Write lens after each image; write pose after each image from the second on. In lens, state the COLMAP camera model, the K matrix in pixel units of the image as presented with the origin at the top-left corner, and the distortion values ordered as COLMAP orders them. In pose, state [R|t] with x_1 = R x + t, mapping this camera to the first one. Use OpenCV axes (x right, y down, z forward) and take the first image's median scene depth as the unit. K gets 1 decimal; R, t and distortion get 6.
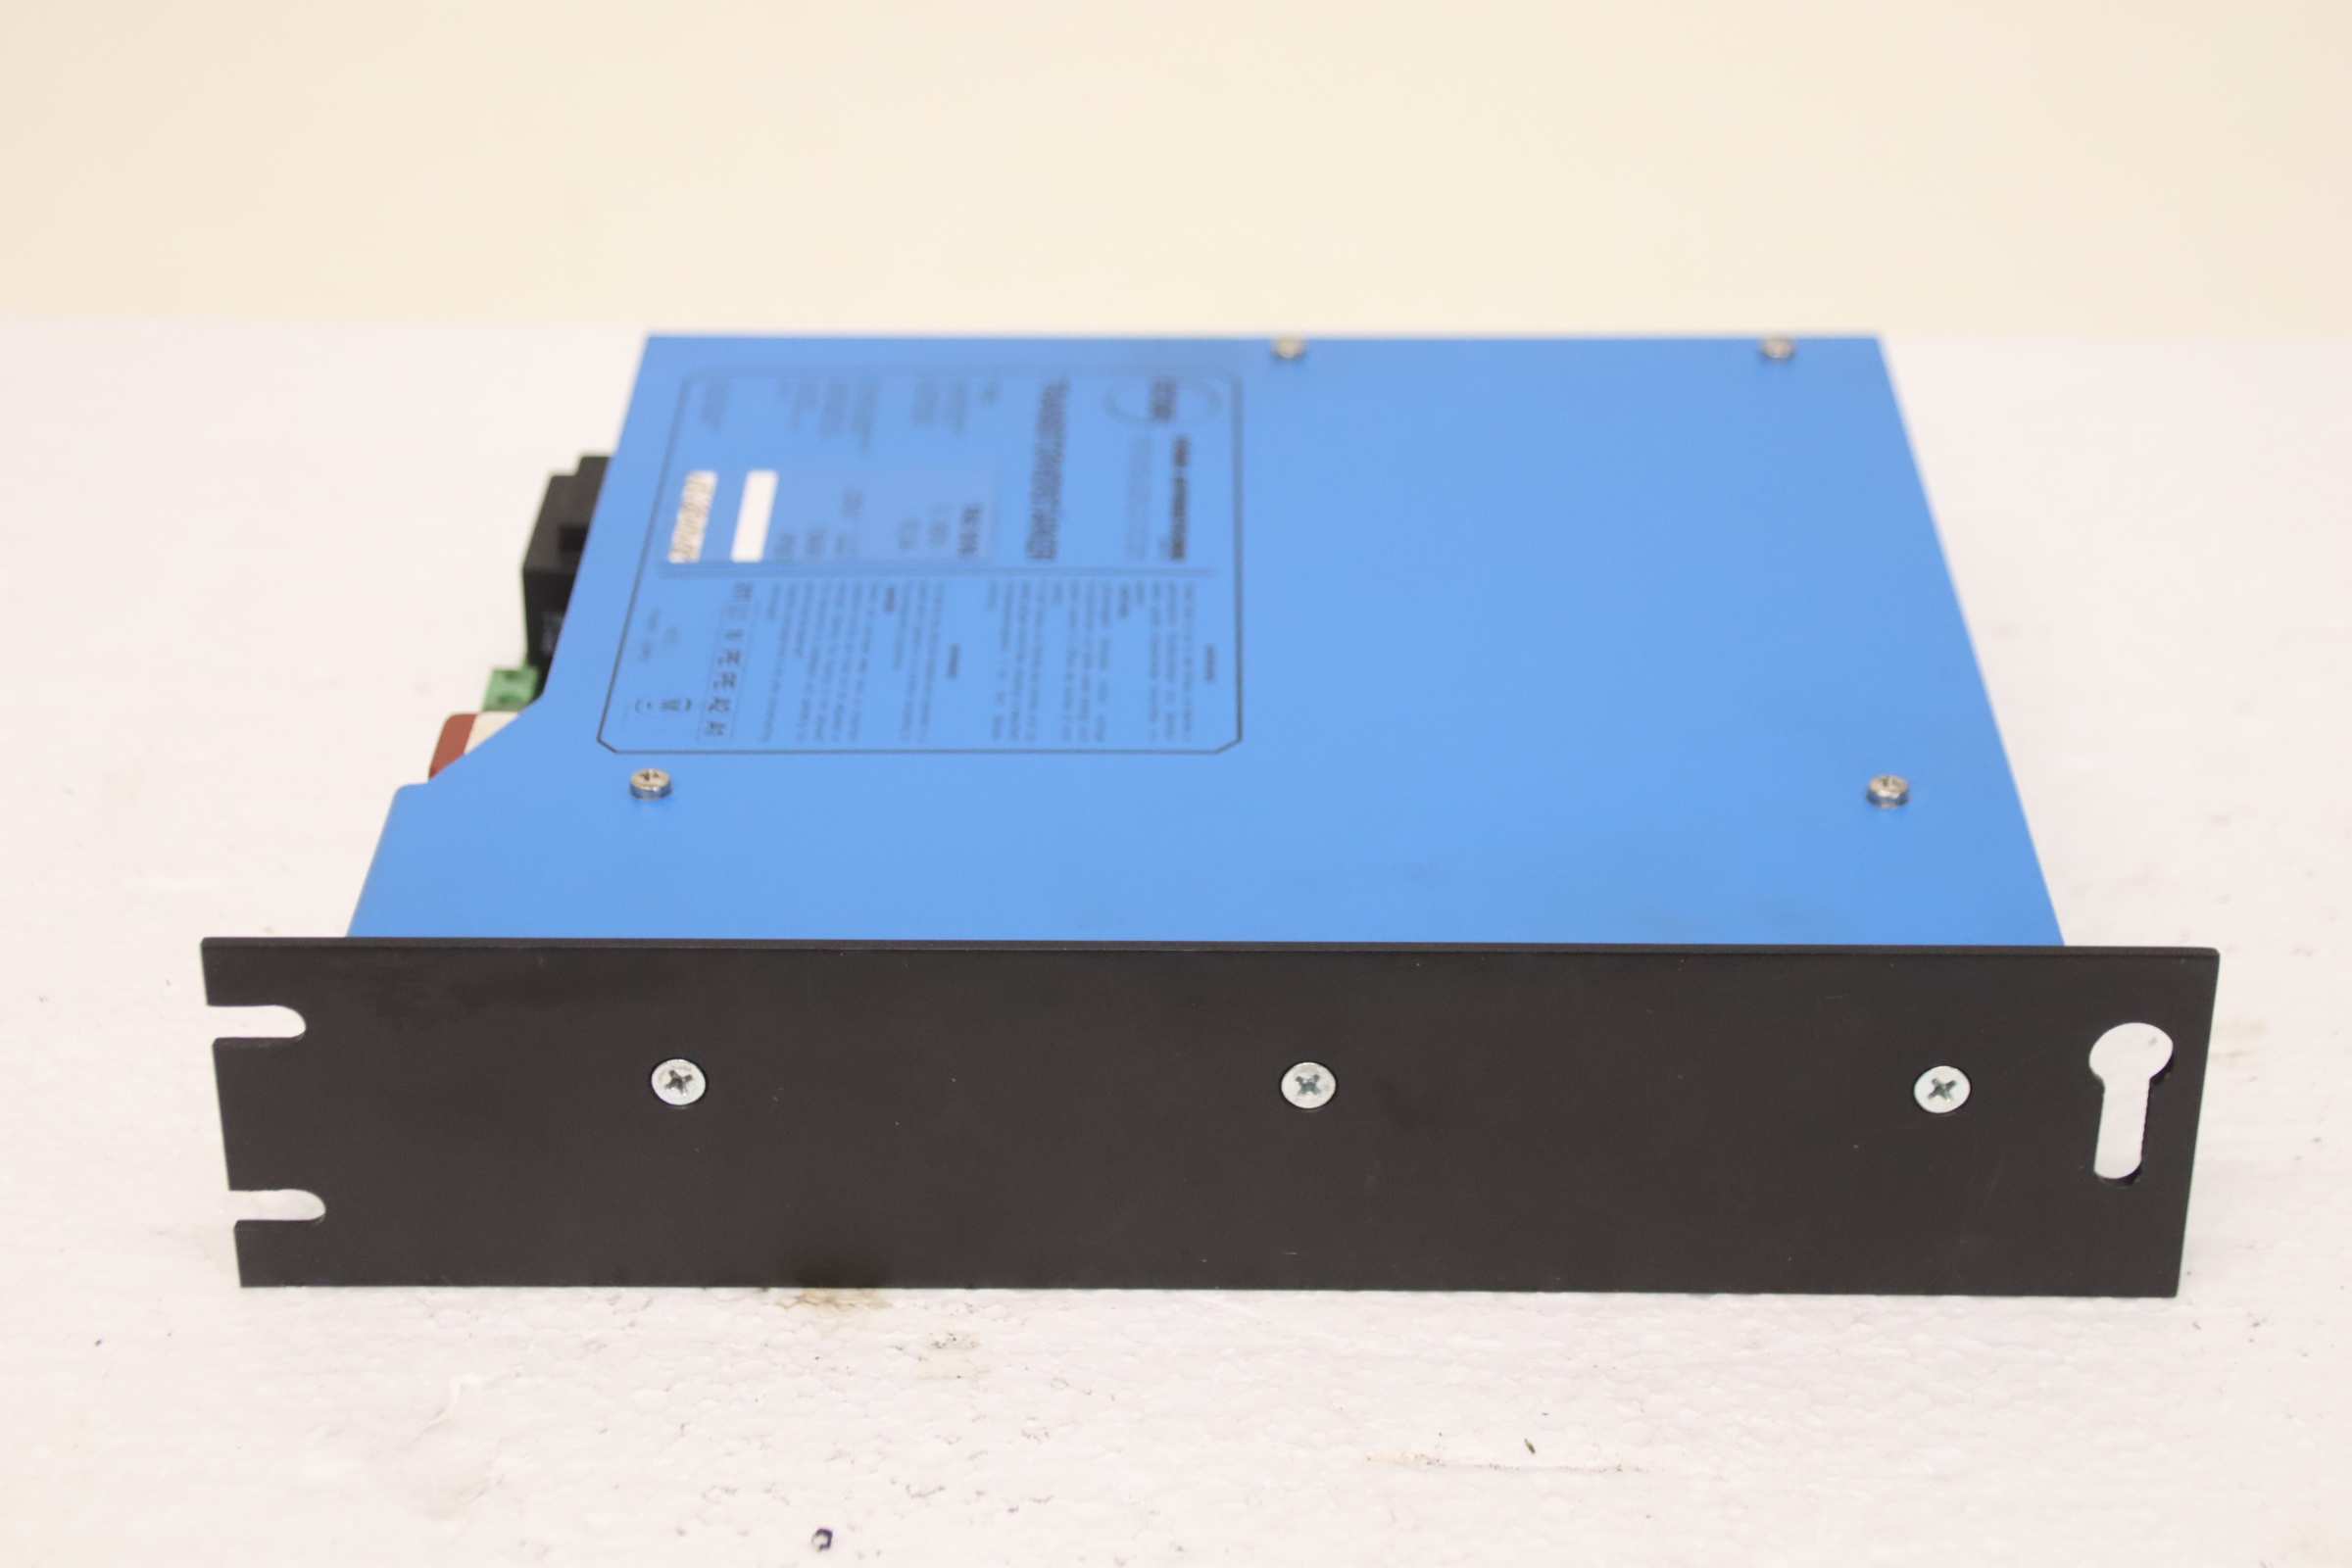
lens RADIAL K [[4531.2, 0, 1176.0], [0, 4531.2, 784.0], [0, 0, 1]] dist [0.015924, -0.004730]
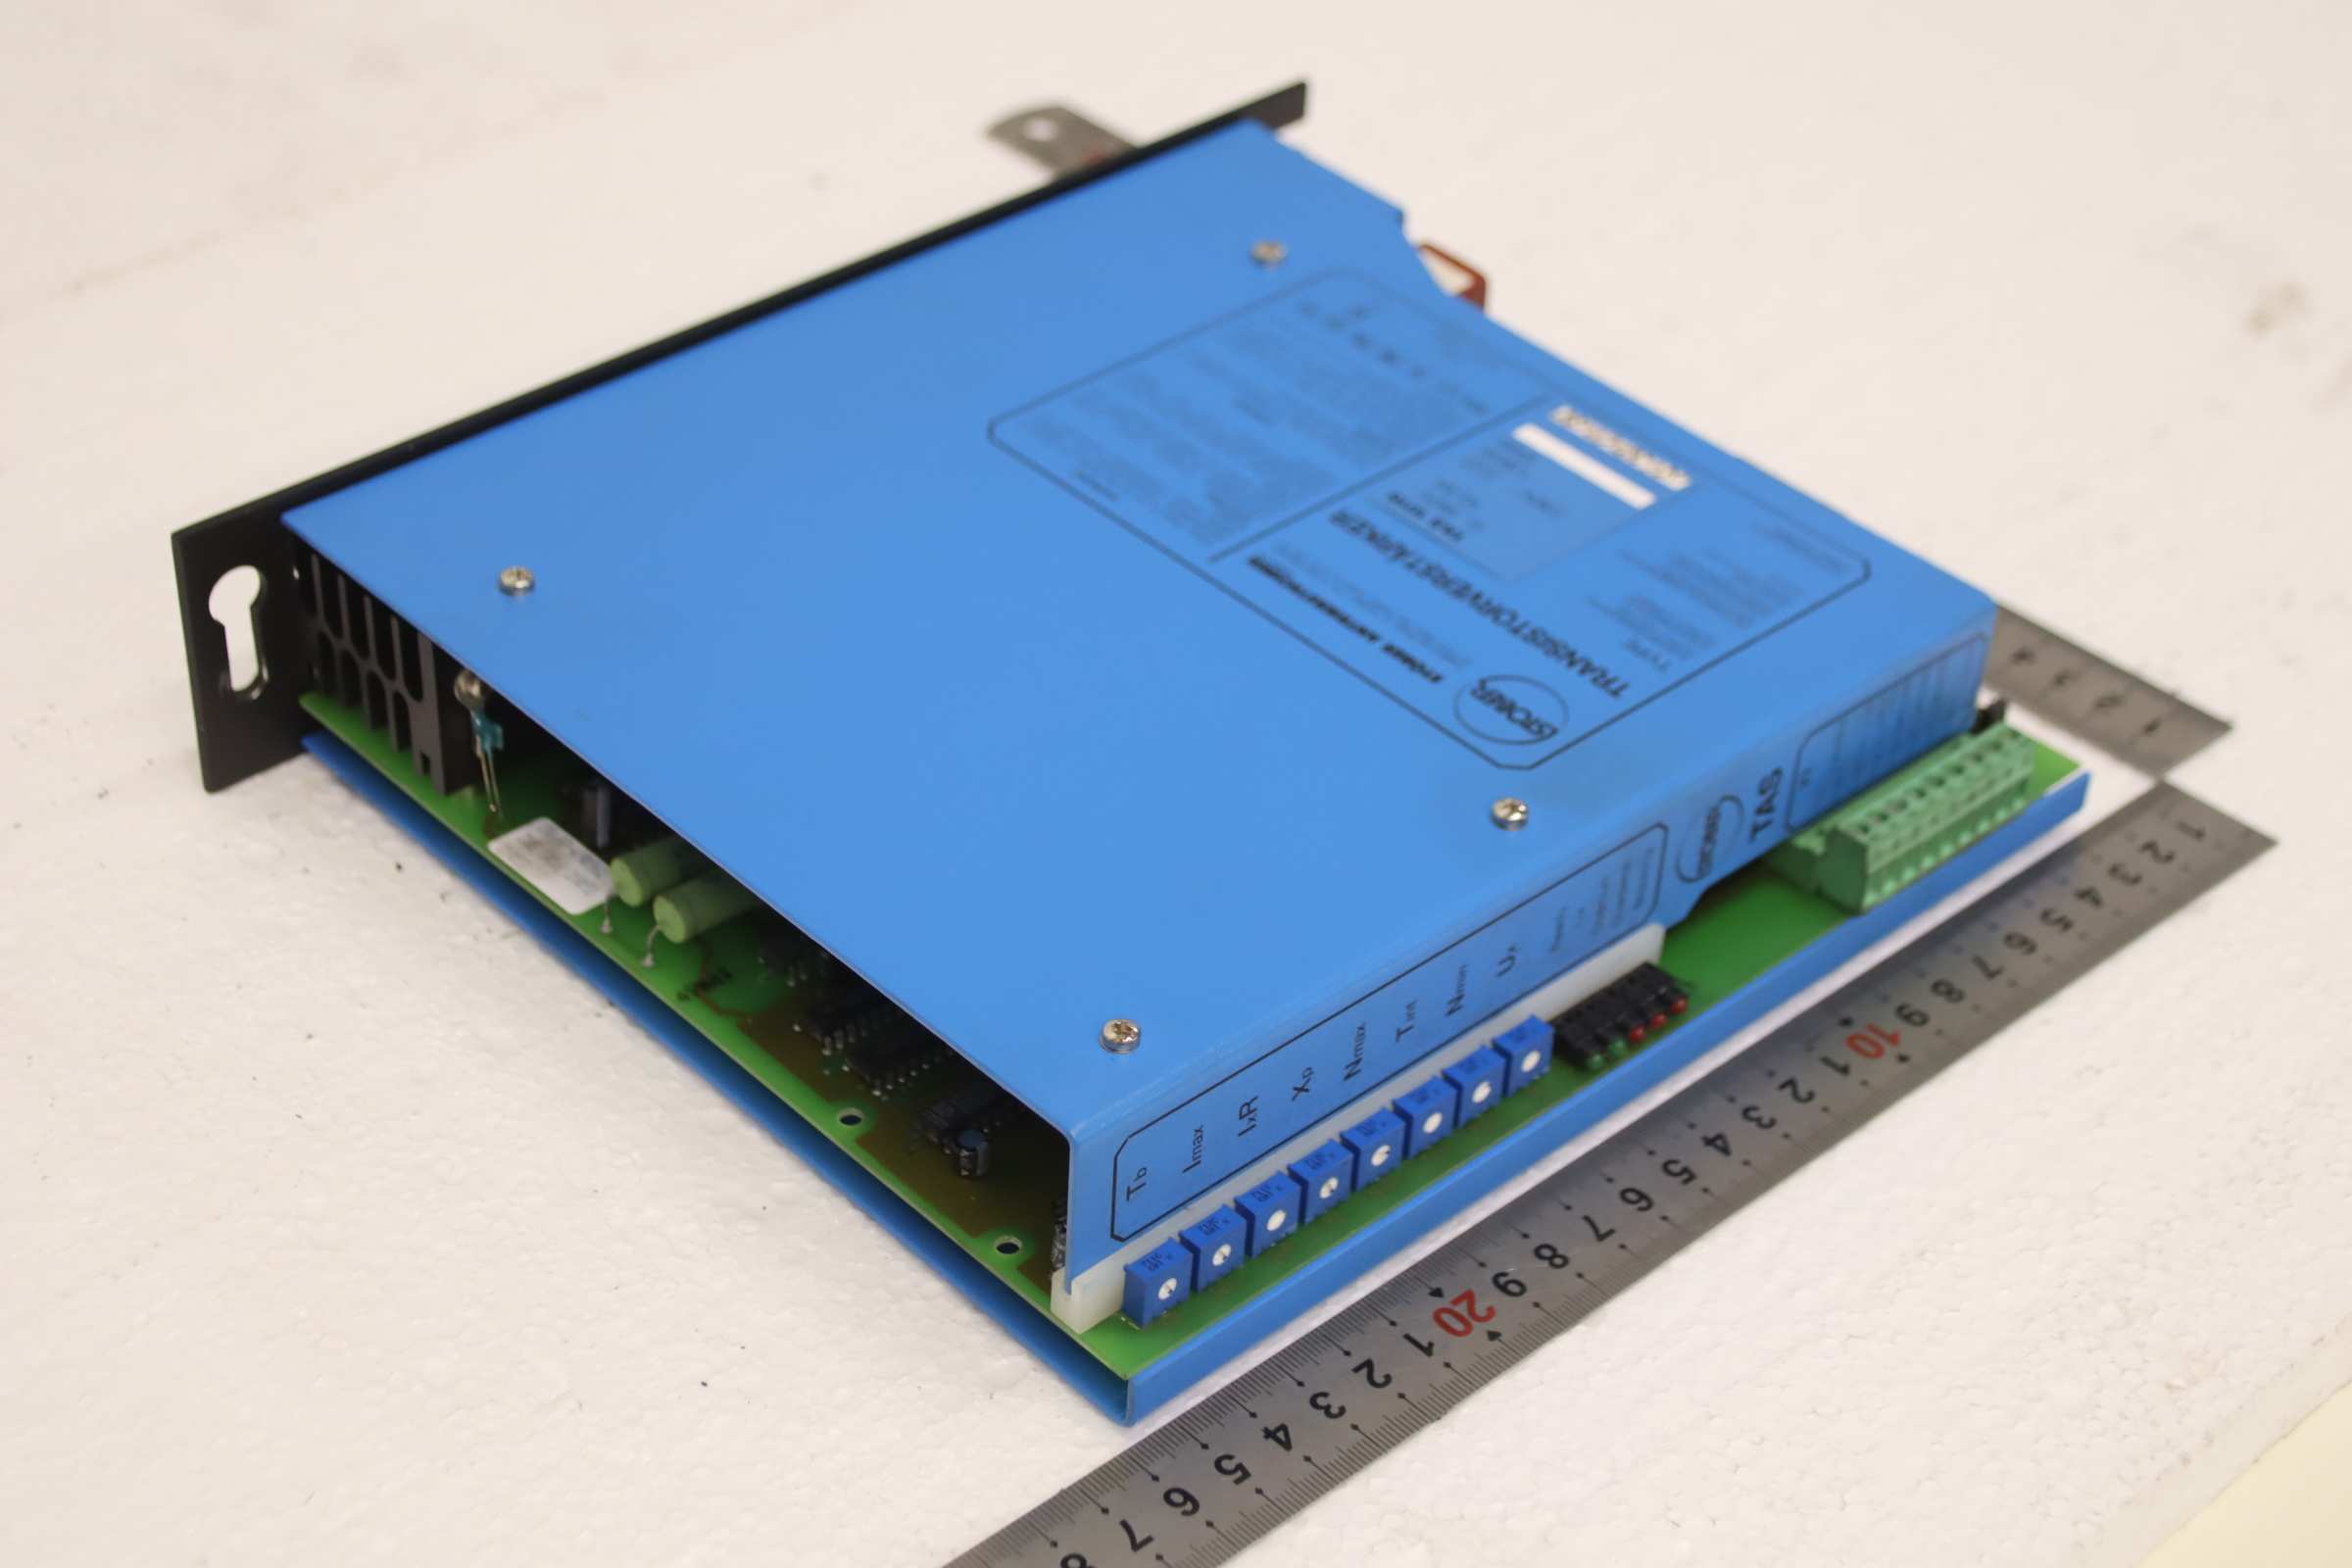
lens RADIAL K [[3971.7, 0, 1176.0], [0, 3971.7, 784.0], [0, 0, 1]] dist [0.006662, 0.011250]
pose [[-0.725418, 0.395917, -0.563044, 0.592416], [-0.376091, 0.457113, 0.805980, -0.814175], [0.576476, 0.796428, -0.182697, 1.233207]]
